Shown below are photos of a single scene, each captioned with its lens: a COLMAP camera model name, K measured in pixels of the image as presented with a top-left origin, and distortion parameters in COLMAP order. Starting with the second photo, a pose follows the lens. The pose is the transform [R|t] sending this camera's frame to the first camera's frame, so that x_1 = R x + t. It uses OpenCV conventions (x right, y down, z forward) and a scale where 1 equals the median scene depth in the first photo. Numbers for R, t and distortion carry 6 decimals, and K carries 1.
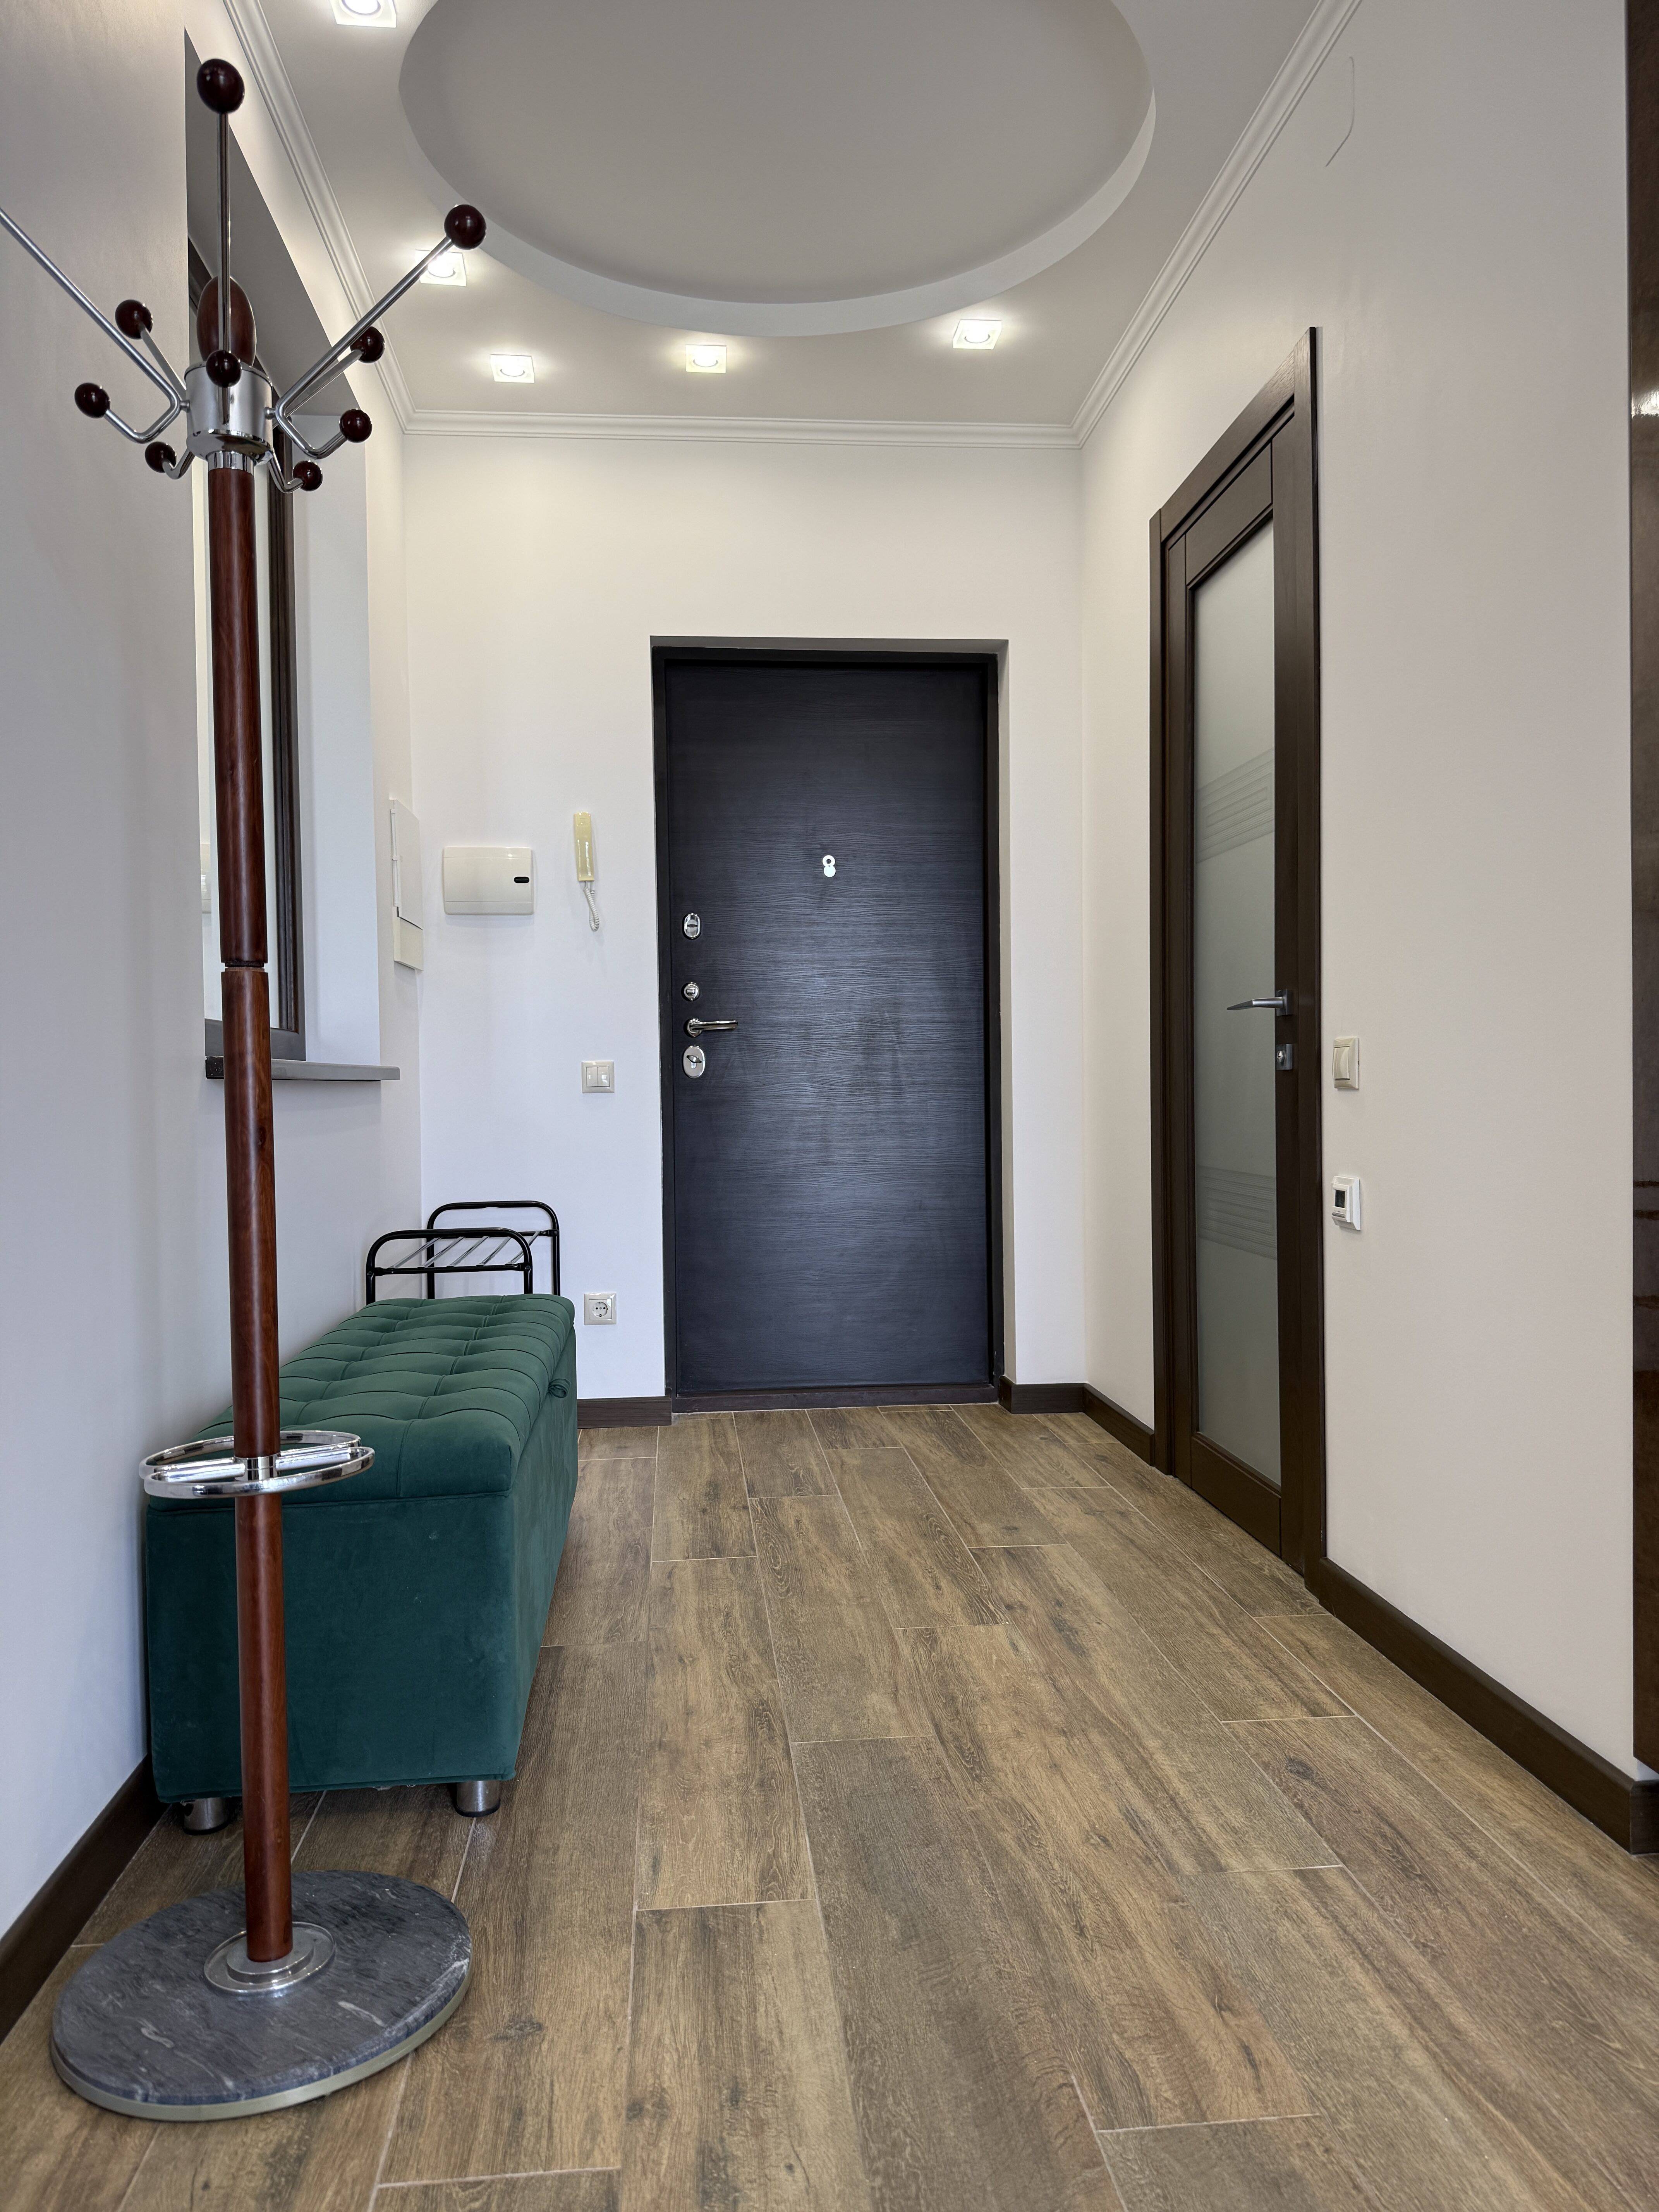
lens RADIAL K [[1556.8, 0, 828.4], [0, 1556.8, 1115.8], [0, 0, 1]] dist [0.014391, -0.030410]
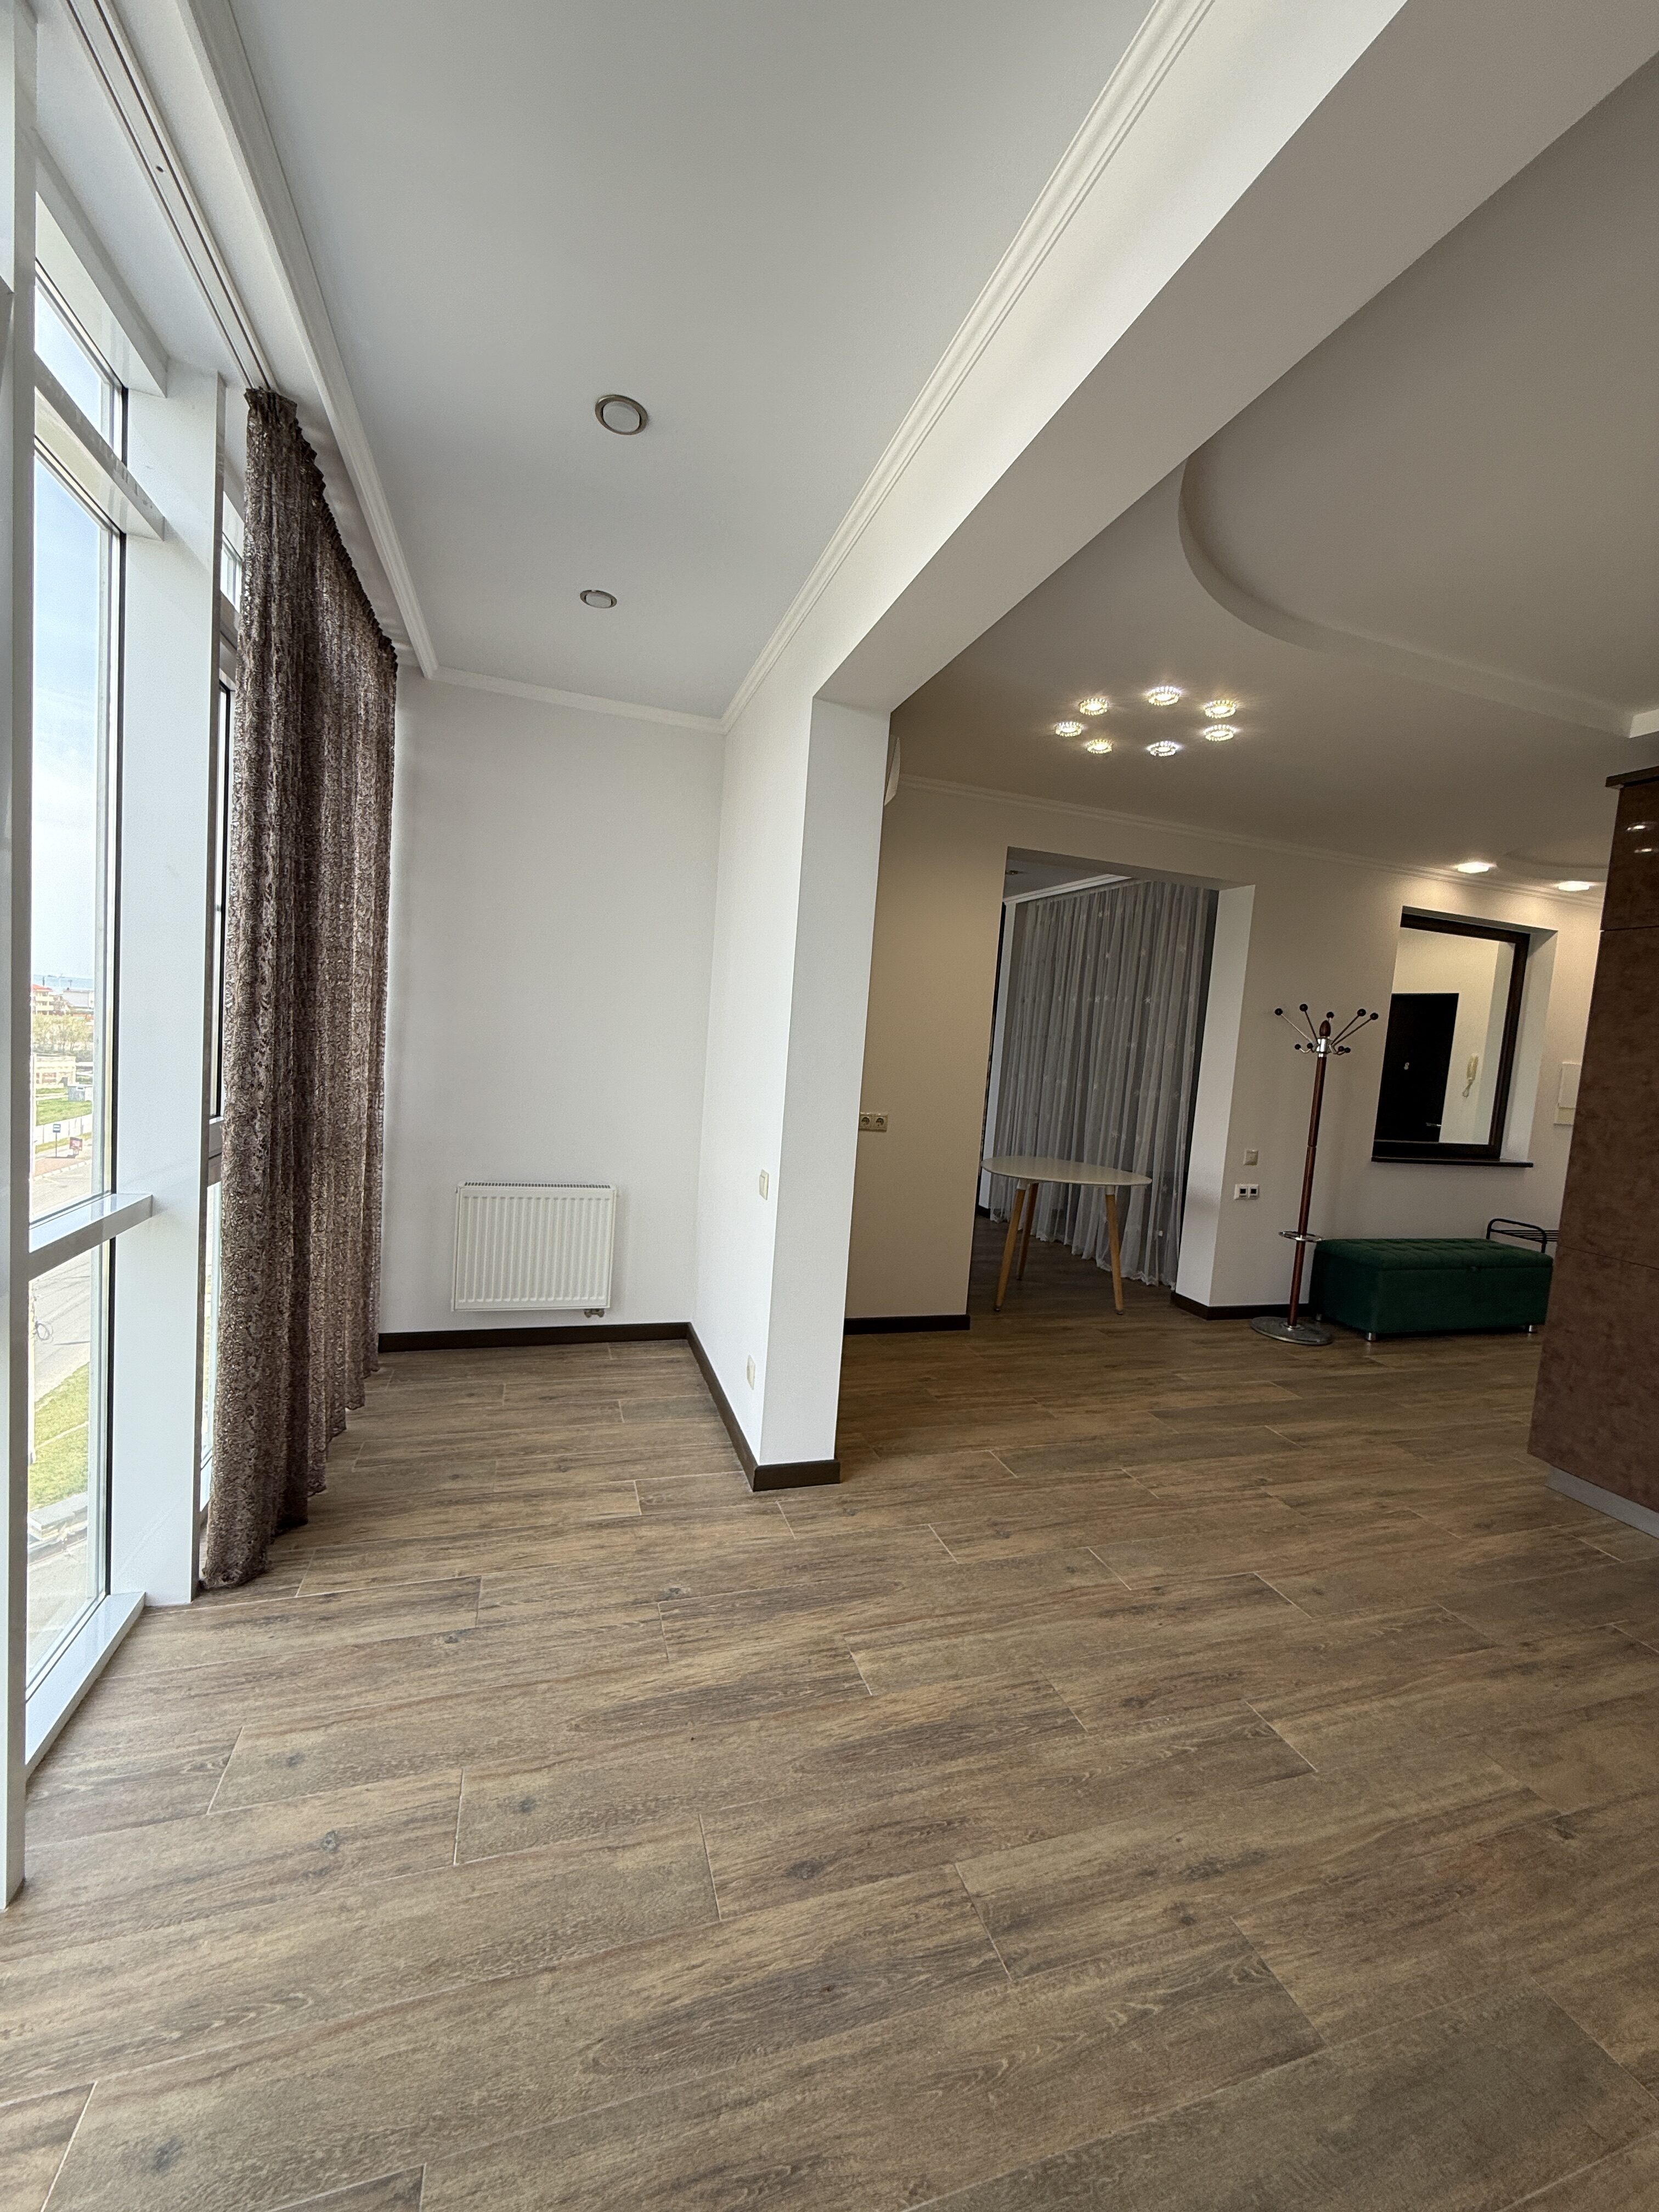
lens RADIAL K [[881.6, 0, 833.1], [0, 881.6, 1101.7], [0, 0, 1]] dist [0.001545, -0.000857]
pose [[0.217490, 0.103548, -0.970554, 1.228683], [-0.099070, 0.991563, 0.083589, -0.187932], [0.971022, 0.077973, 0.225914, -0.733246]]
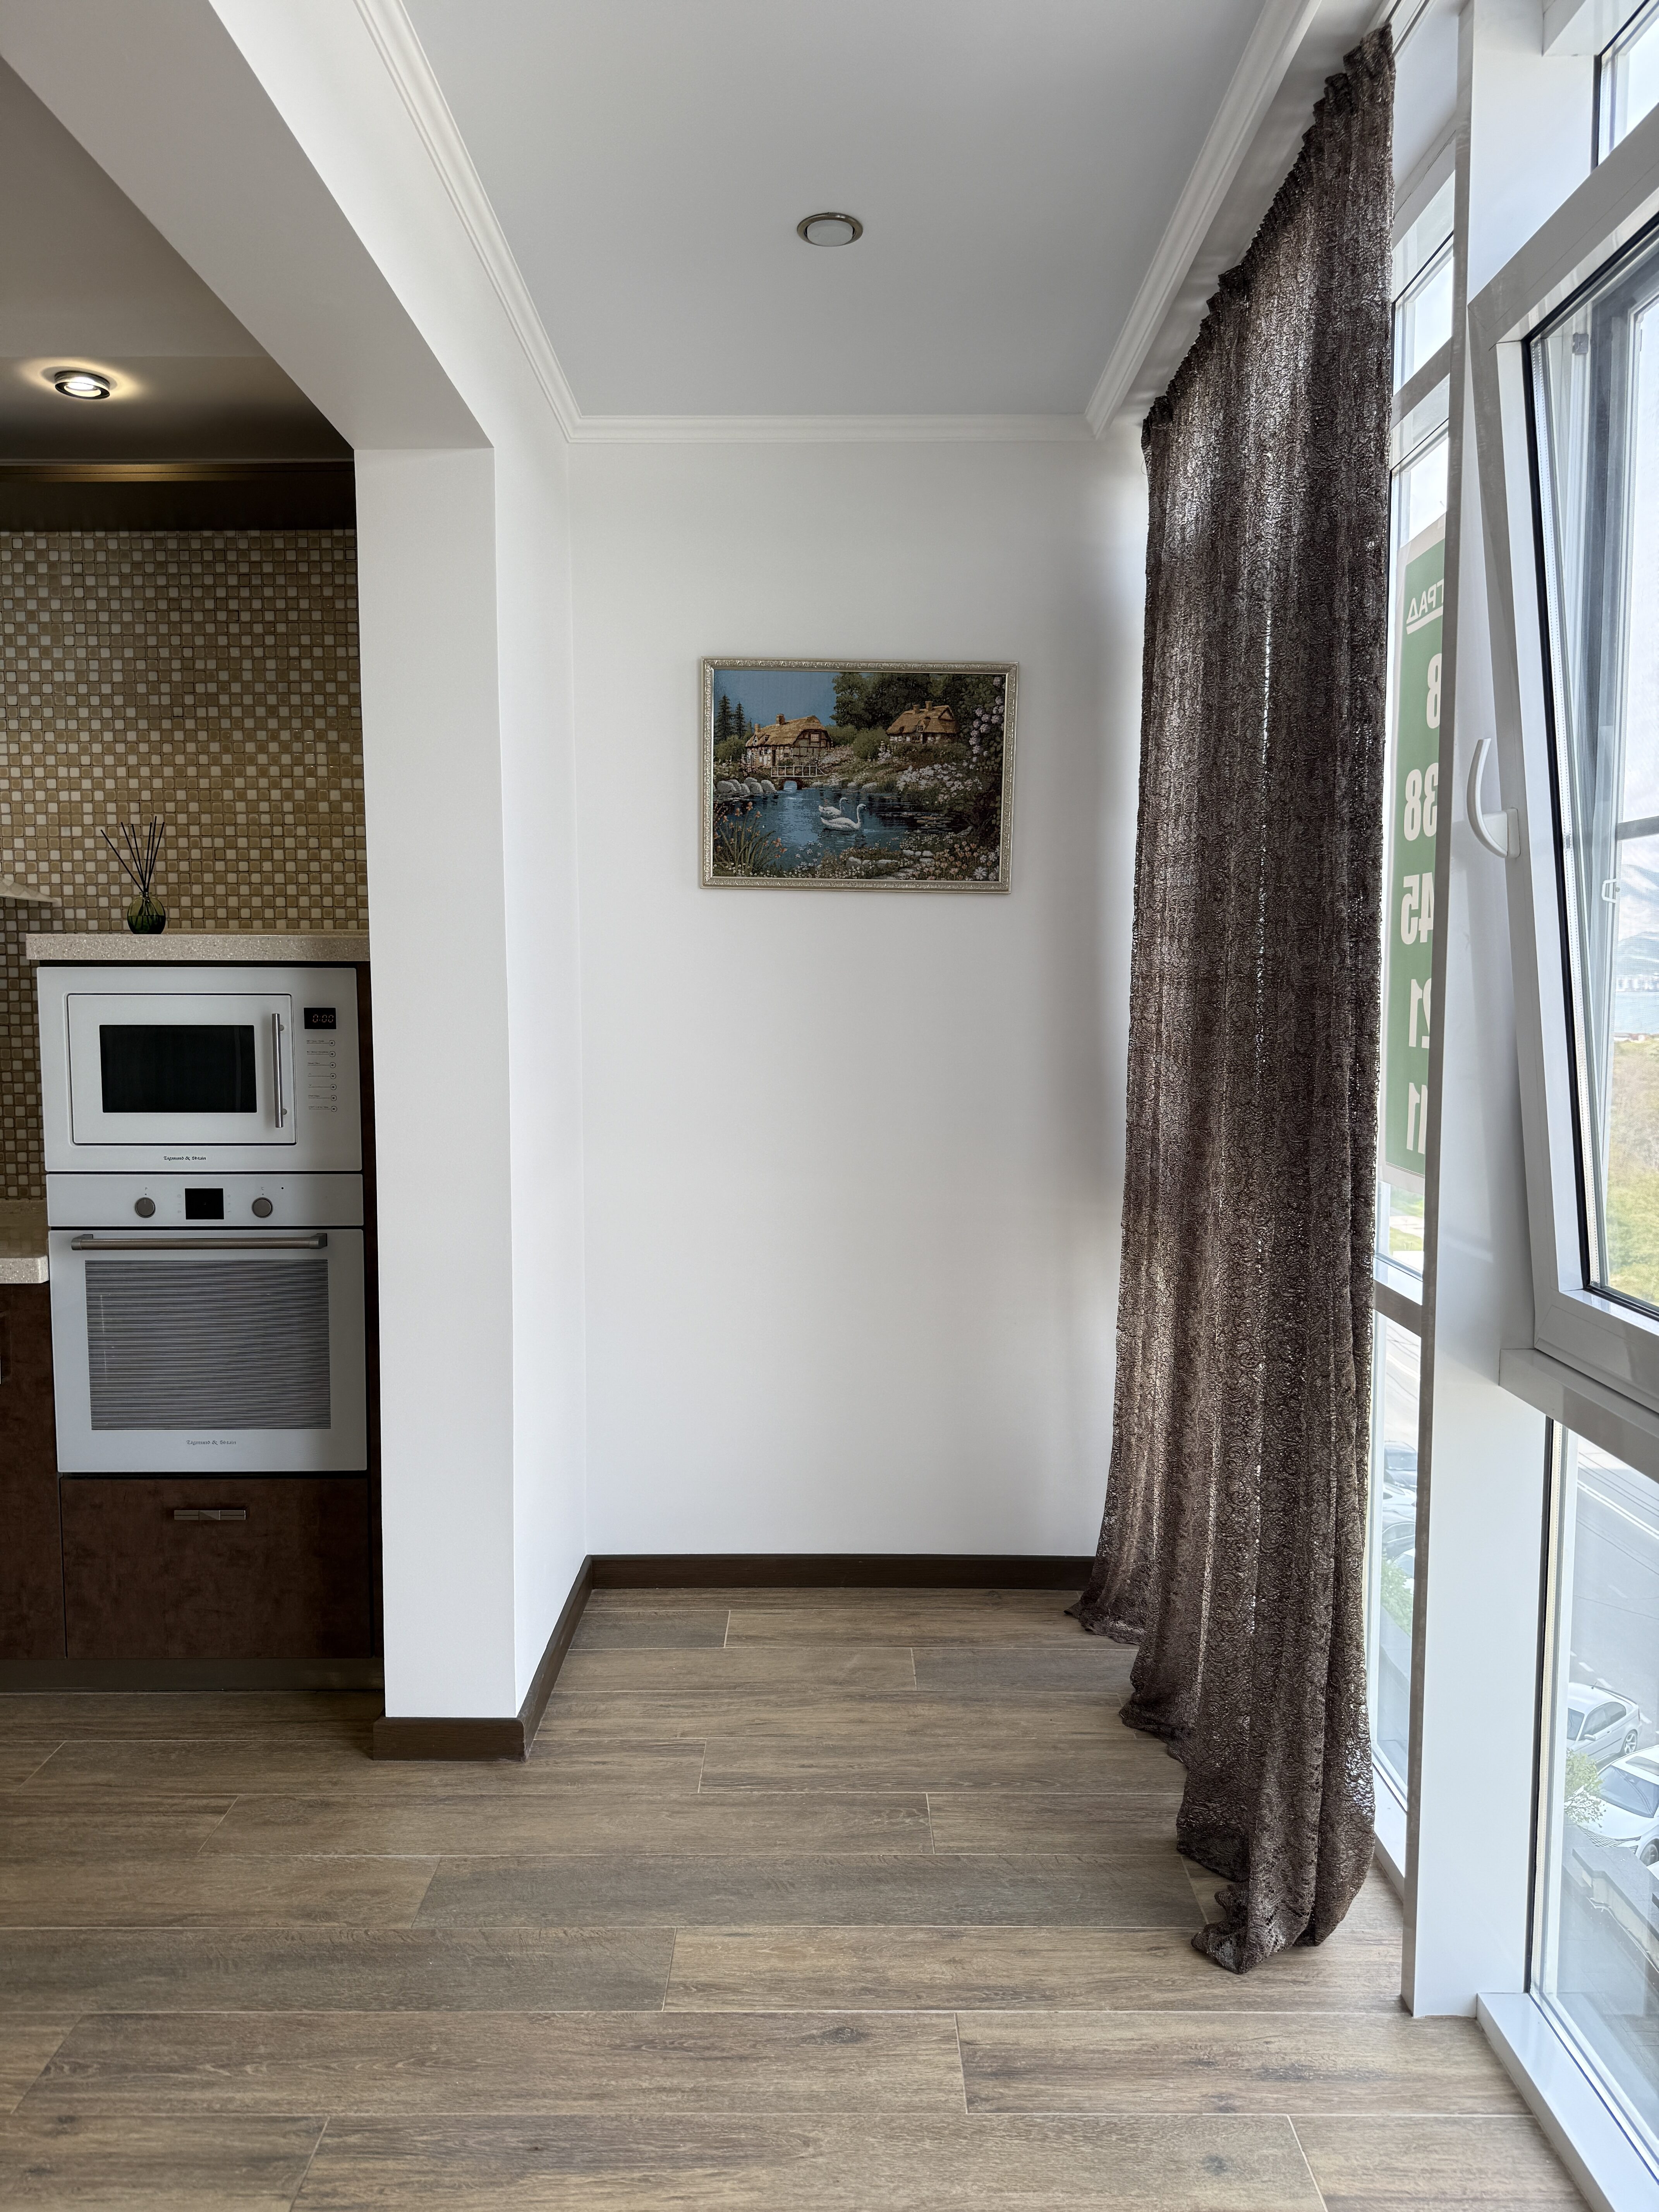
lens RADIAL K [[1556.8, 0, 842.4], [0, 1556.8, 1122.1], [0, 0, 1]] dist [0.014391, -0.030410]
pose [[0.086239, -0.077678, 0.993242, 0.165253], [0.021824, 0.996864, 0.076067, -0.184295], [-0.996035, 0.015117, 0.087664, -0.796755]]
